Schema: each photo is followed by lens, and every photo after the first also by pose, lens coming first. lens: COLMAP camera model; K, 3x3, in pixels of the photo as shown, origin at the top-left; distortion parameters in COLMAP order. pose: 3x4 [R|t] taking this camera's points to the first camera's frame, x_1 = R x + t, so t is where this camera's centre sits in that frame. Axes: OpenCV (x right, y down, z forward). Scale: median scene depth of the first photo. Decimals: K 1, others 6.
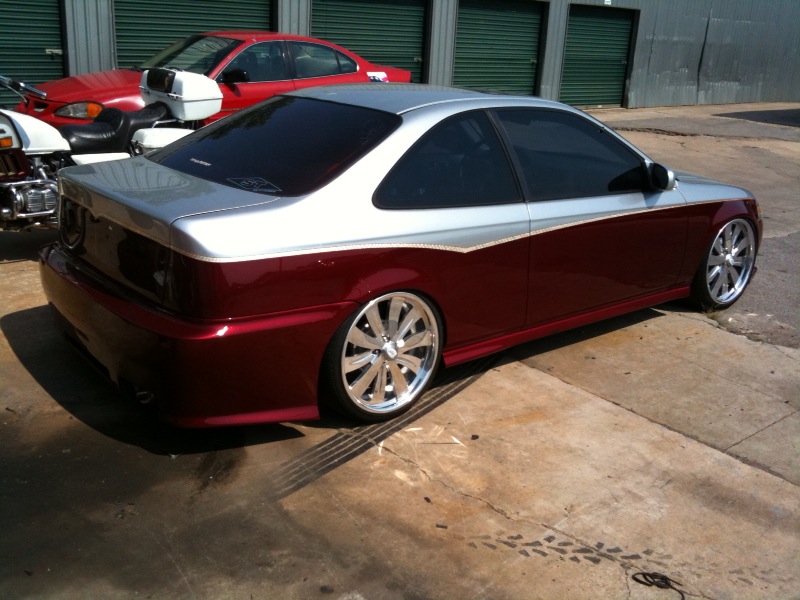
lens RADIAL K [[825.5, 0, 397.5], [0, 825.5, 287.1], [0, 0, 1]] dist [0.074772, -0.218051]
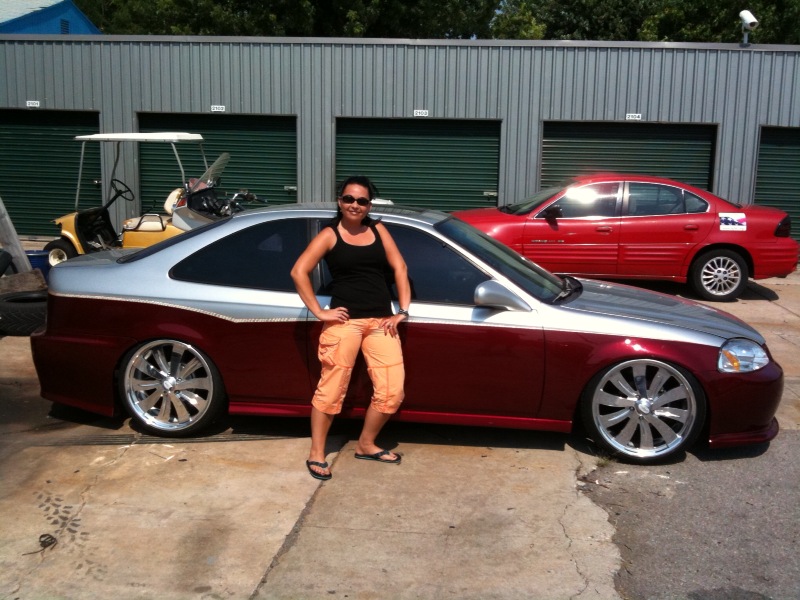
lens RADIAL K [[825.5, 0, 397.5], [0, 825.5, 287.1], [0, 0, 1]] dist [0.074772, -0.218051]
pose [[0.690126, 0.080563, -0.719191, 1.205099], [-0.208381, 0.973817, -0.090874, -0.030716], [0.693040, 0.212580, 0.688844, 0.285522]]
